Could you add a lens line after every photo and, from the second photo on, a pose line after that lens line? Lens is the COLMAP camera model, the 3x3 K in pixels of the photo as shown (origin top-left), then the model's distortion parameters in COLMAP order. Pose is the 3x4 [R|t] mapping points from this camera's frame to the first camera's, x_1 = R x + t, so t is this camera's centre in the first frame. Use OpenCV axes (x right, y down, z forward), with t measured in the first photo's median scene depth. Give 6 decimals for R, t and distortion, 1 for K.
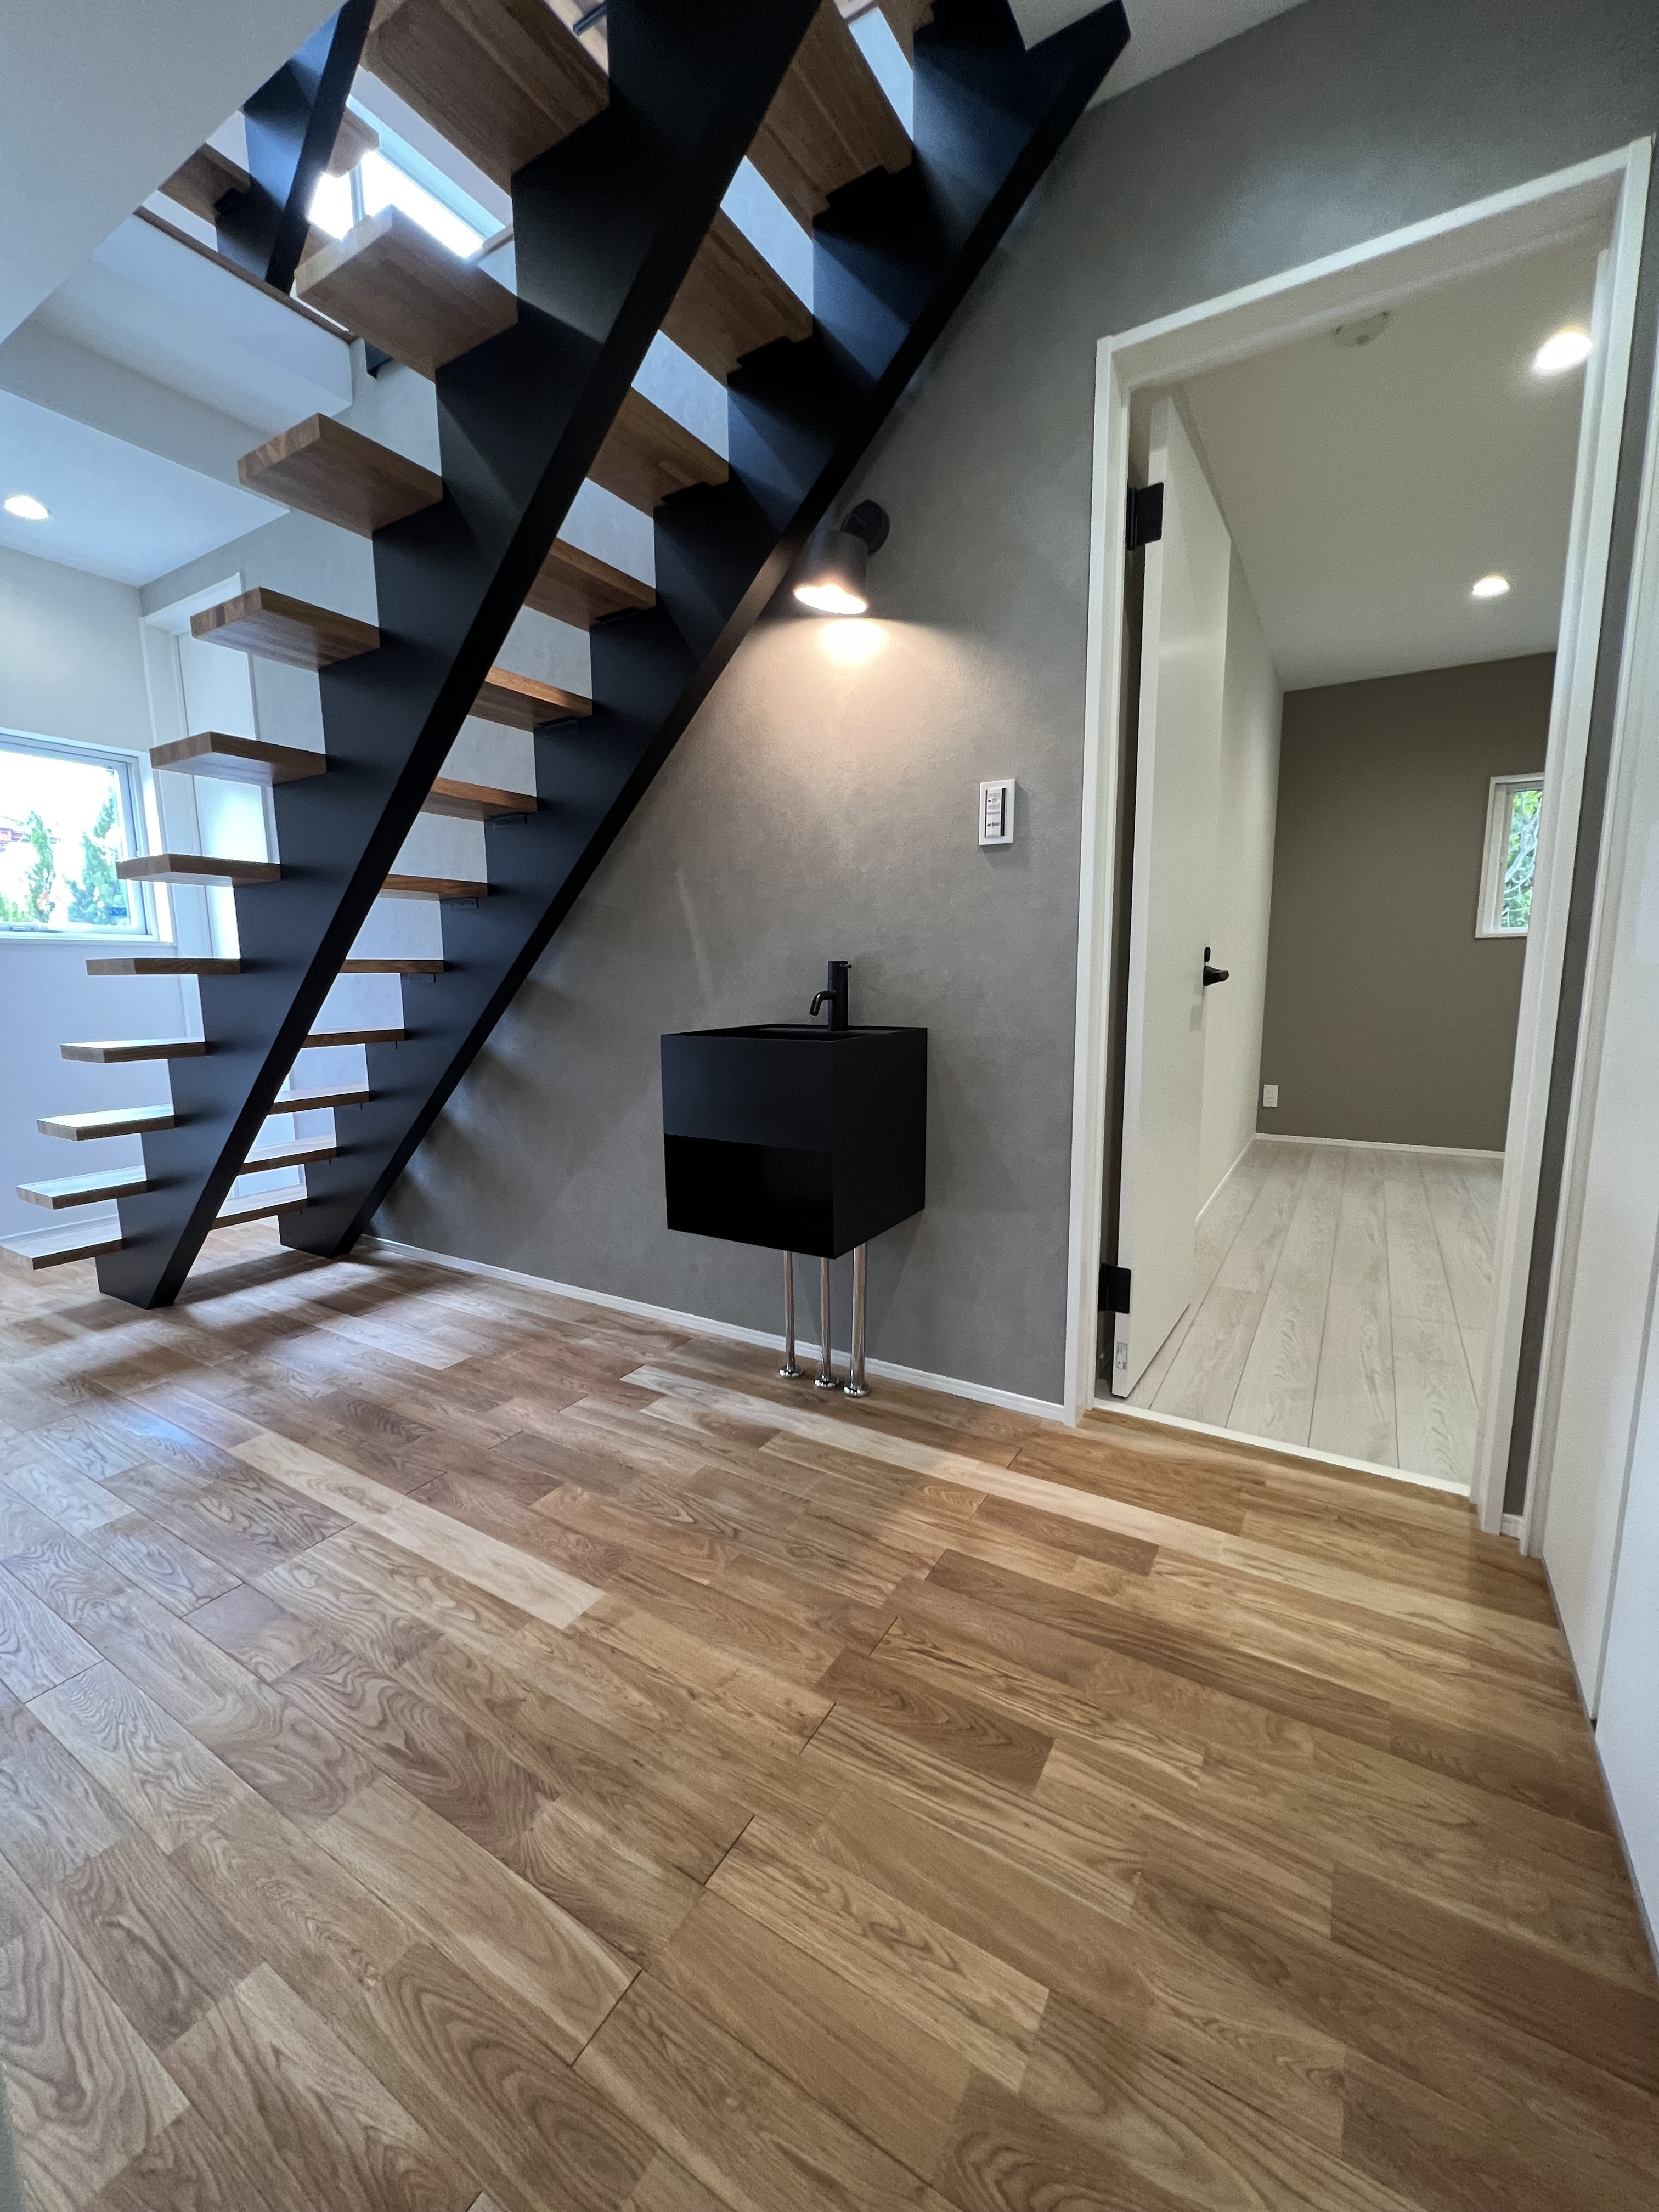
lens RADIAL K [[891.0, 0, 826.1], [0, 891.0, 1109.7], [0, 0, 1]] dist [0.003735, 0.000558]
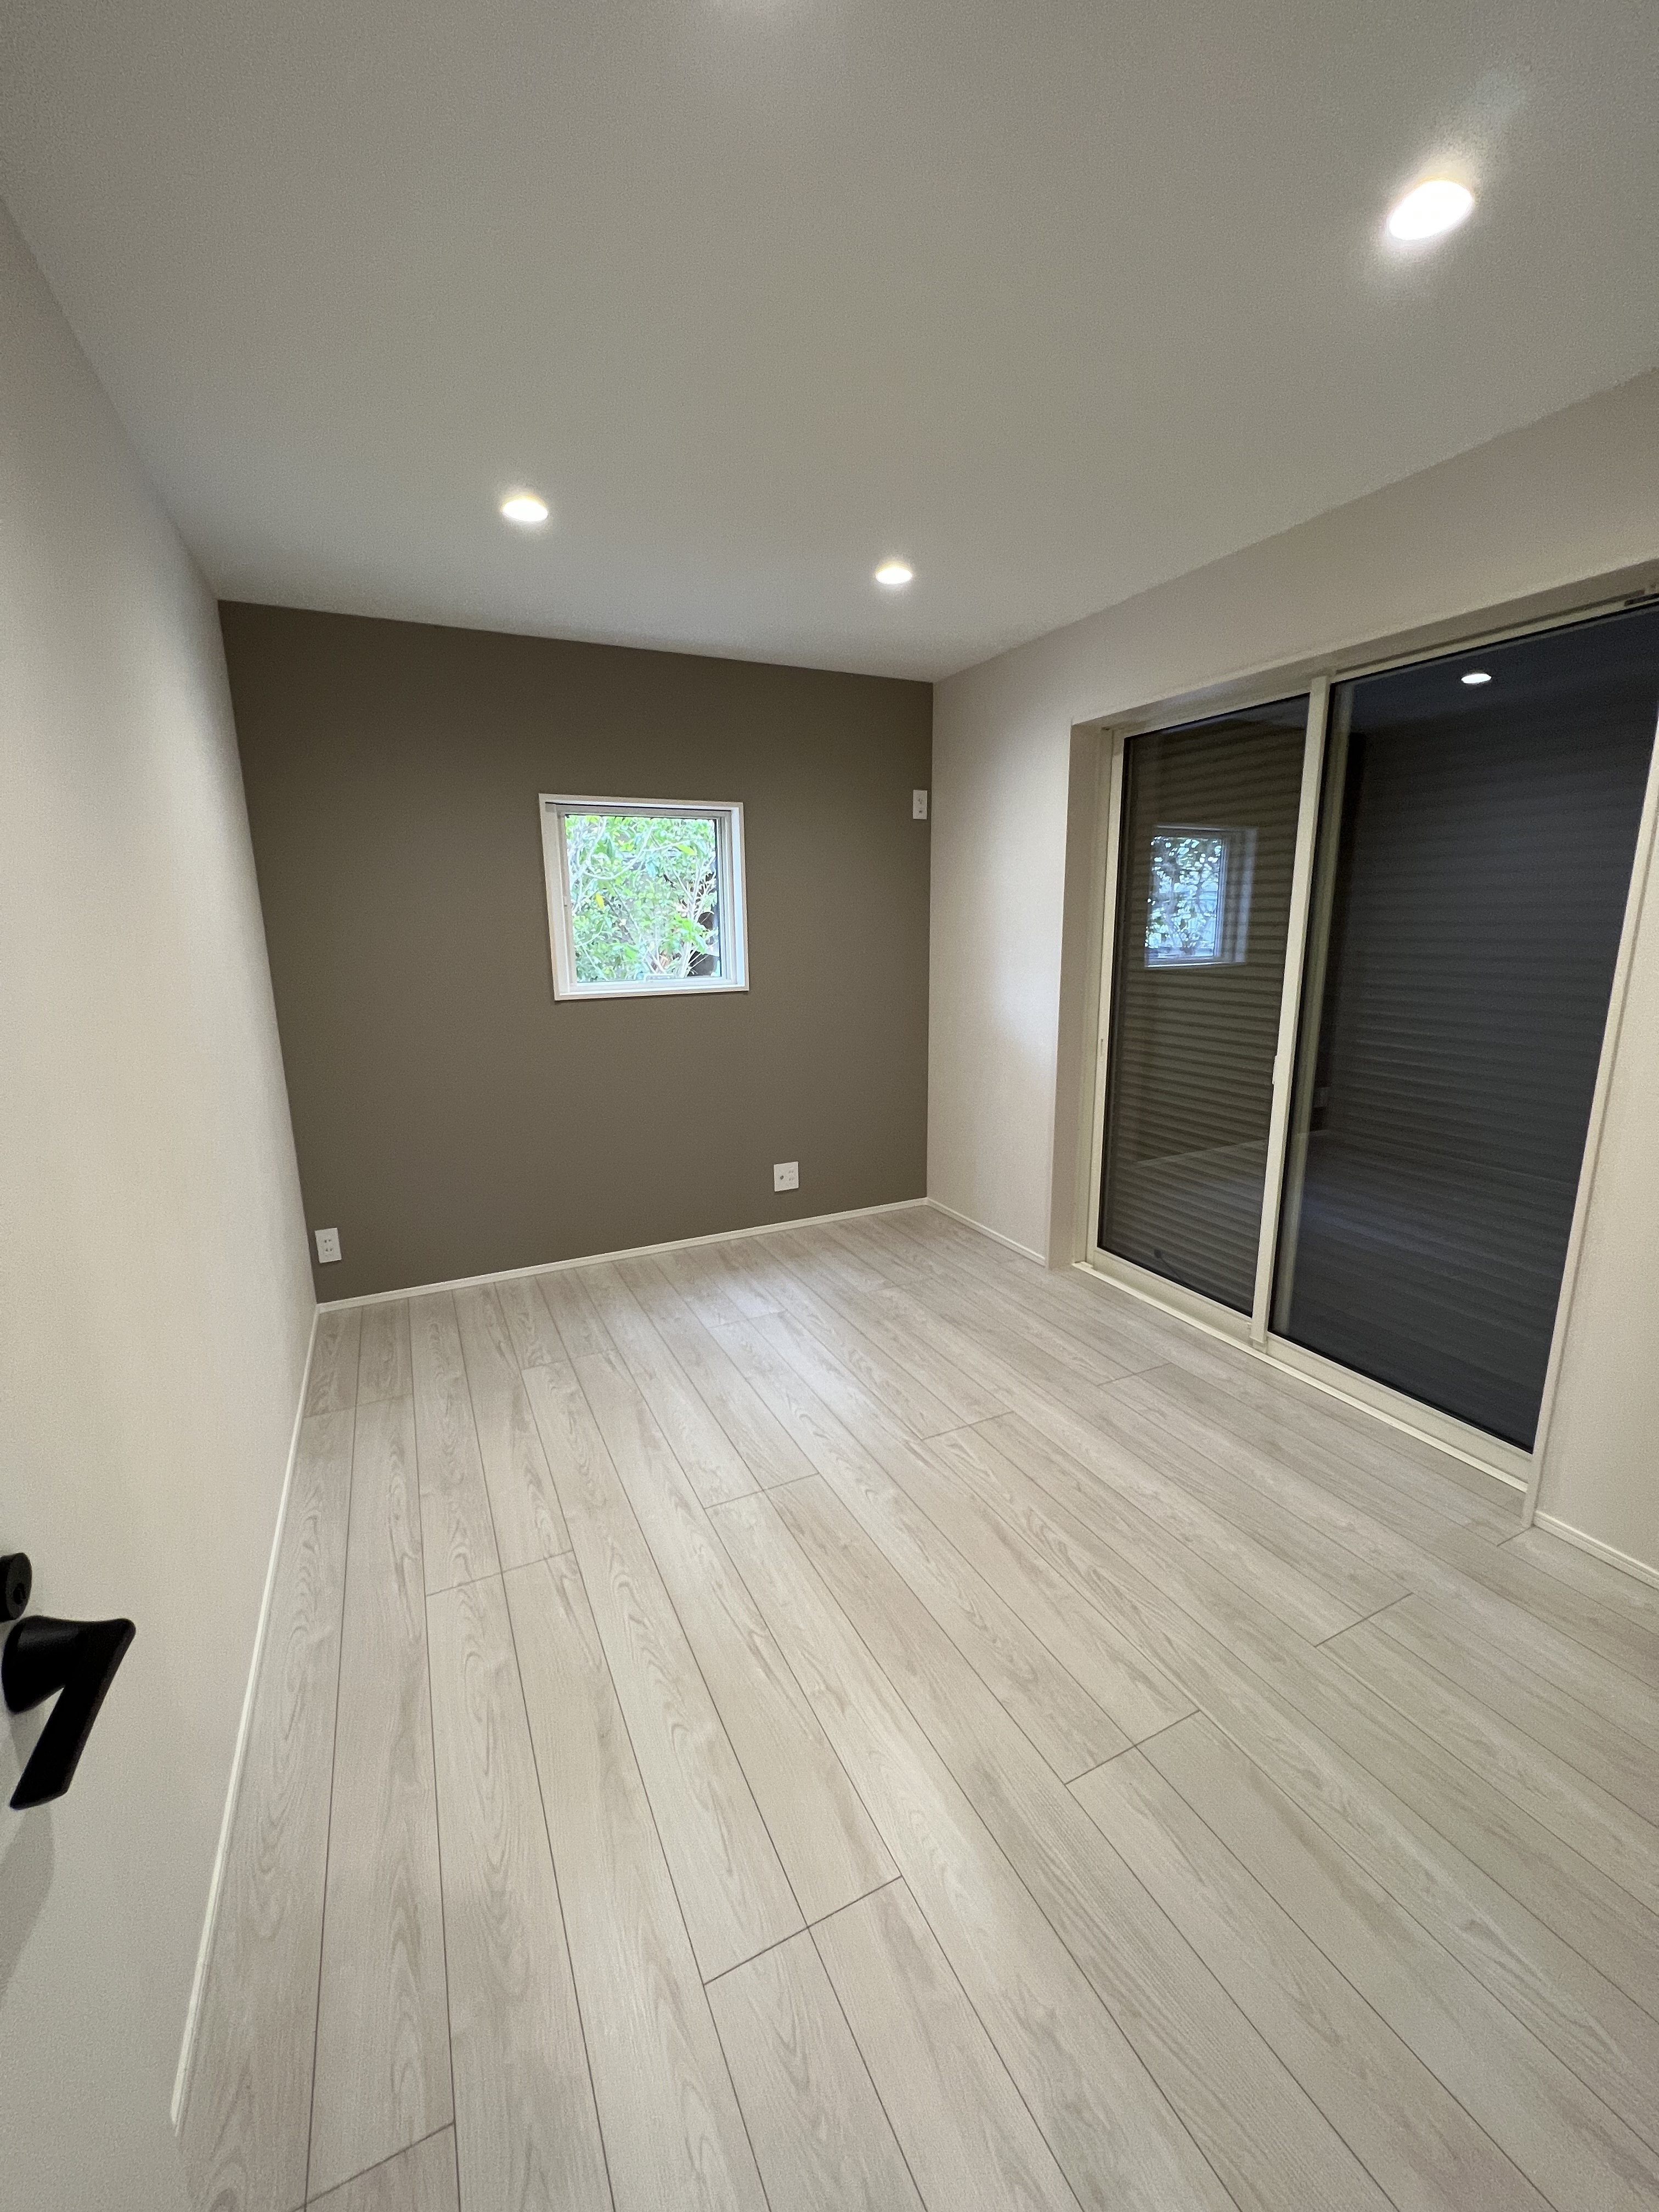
lens RADIAL K [[887.6, 0, 835.4], [0, 887.6, 1110.7], [0, 0, 1]] dist [0.000449, 0.000227]
pose [[0.536332, -0.172056, 0.826284, 0.180838], [0.134210, 0.983930, 0.117768, -0.138922], [-0.833268, 0.047733, 0.550804, 0.334758]]
